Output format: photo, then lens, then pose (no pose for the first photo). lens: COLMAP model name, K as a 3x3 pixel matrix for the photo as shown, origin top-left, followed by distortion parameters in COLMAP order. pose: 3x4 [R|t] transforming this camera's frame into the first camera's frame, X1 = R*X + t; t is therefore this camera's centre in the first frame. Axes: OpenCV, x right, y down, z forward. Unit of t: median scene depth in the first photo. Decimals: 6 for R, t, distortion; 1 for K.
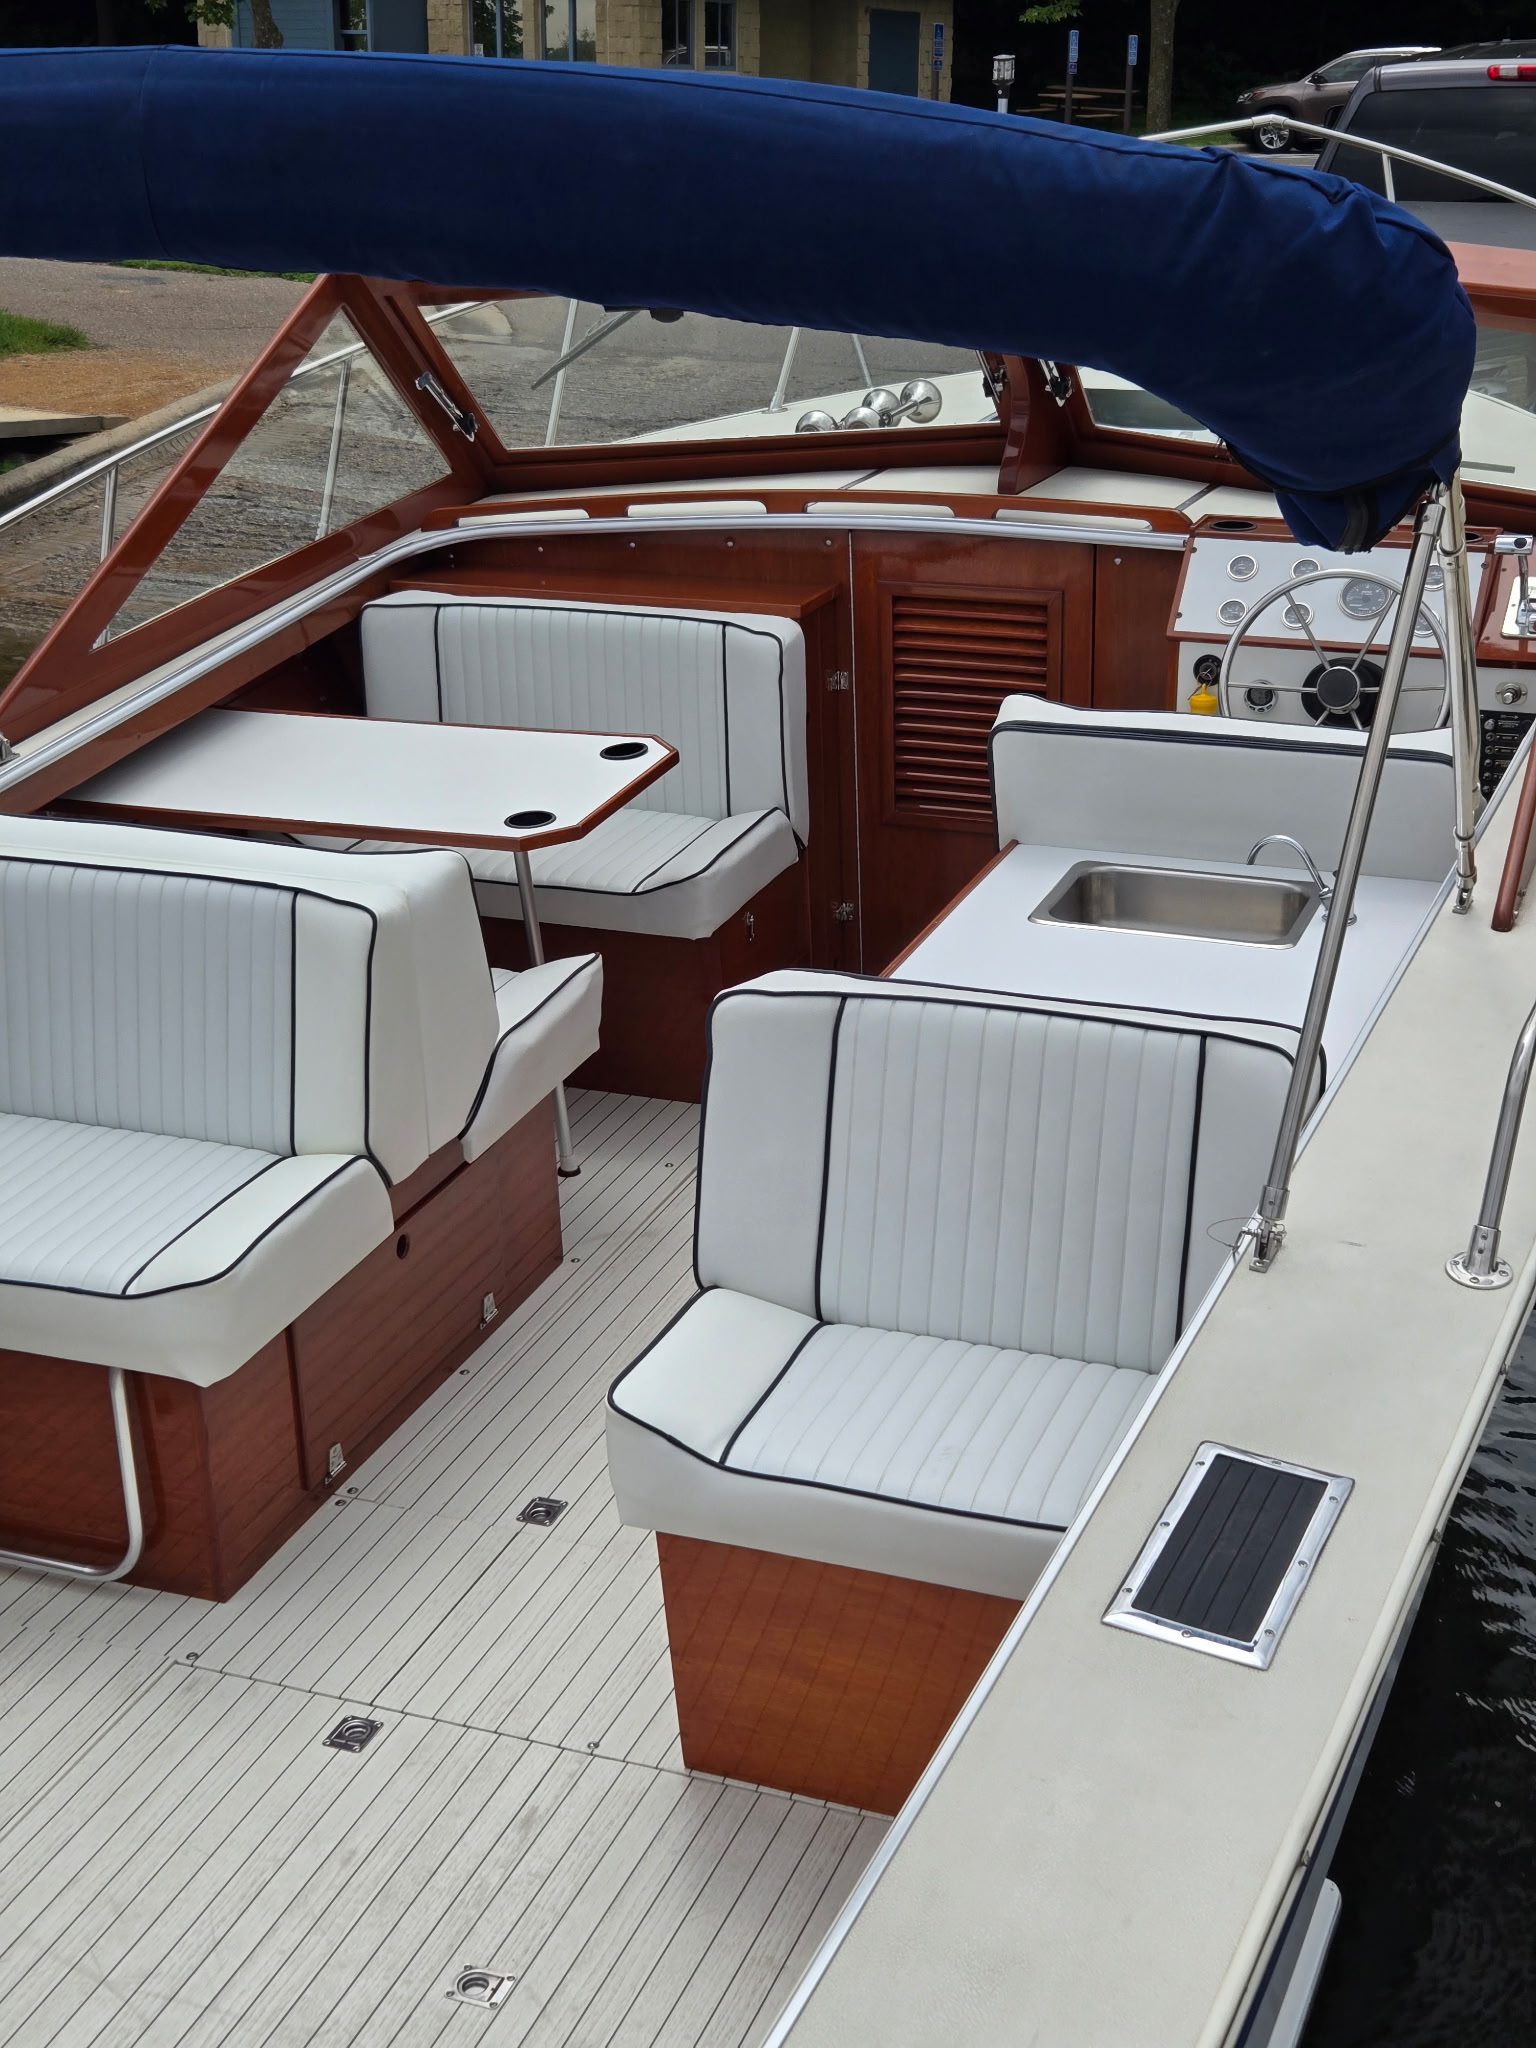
lens RADIAL K [[2783.1, 0, 806.4], [0, 2783.1, 1005.1], [0, 0, 1]] dist [0.090481, -0.113097]
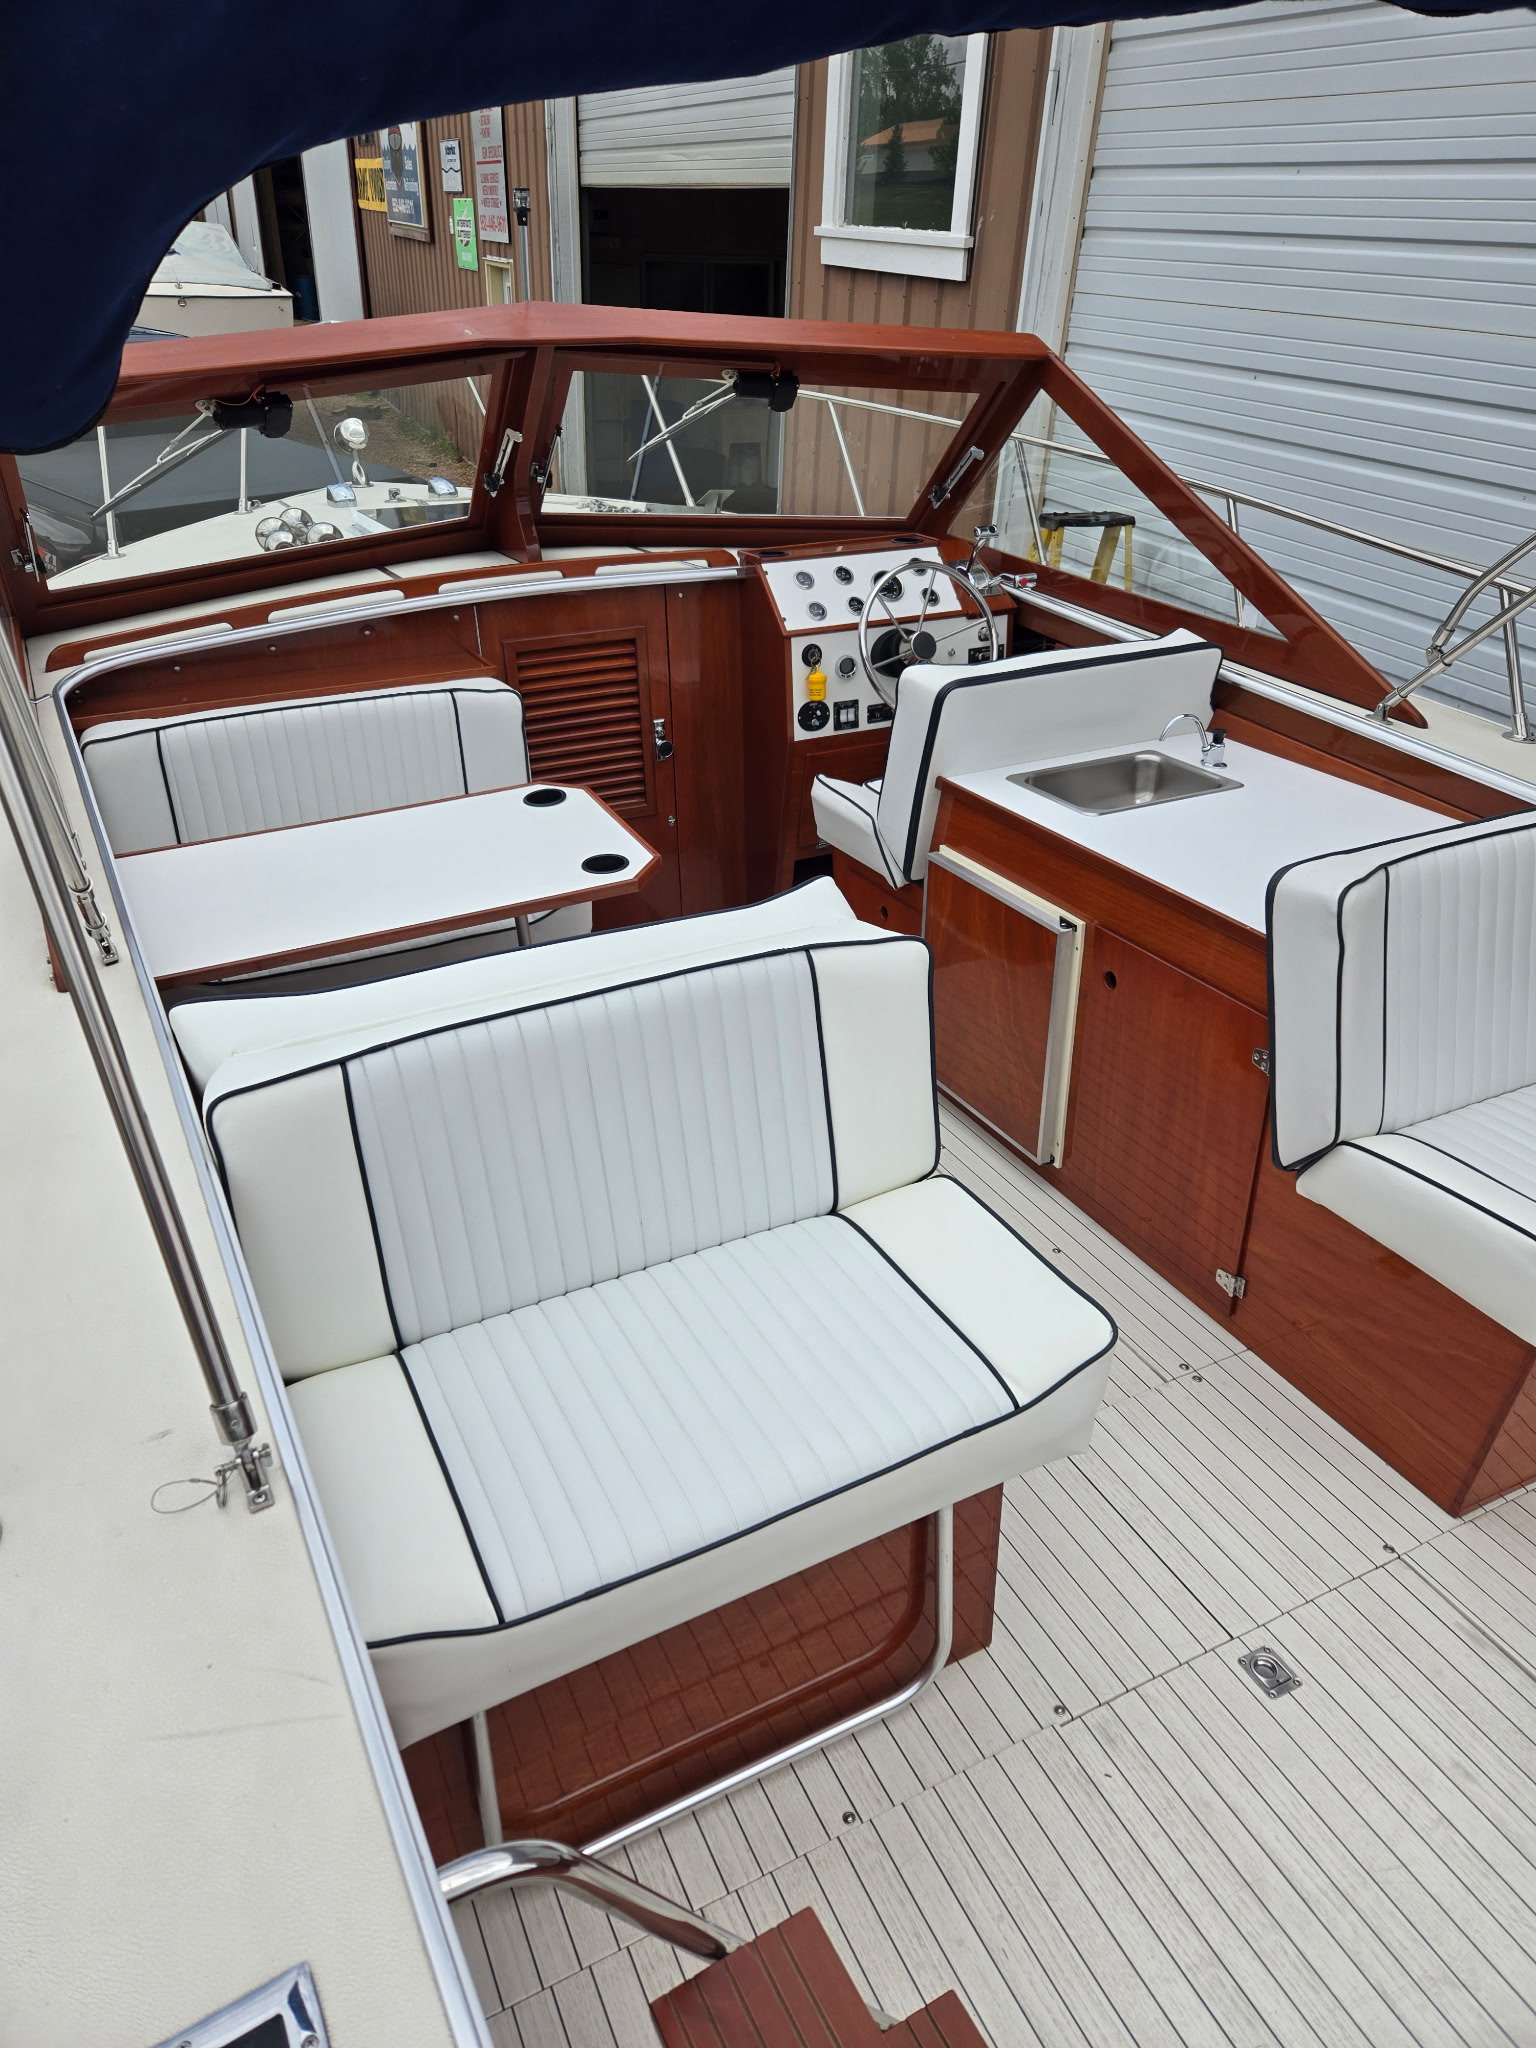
lens RADIAL K [[1411.5, 0, 768.0], [0, 1411.5, 1024.0], [0, 0, 1]] dist [0.027357, -0.000235]
pose [[0.678487, -0.324268, 0.659170, -0.490530], [0.270894, 0.944507, 0.185802, -0.103781], [-0.682841, 0.052501, 0.728678, 0.636324]]
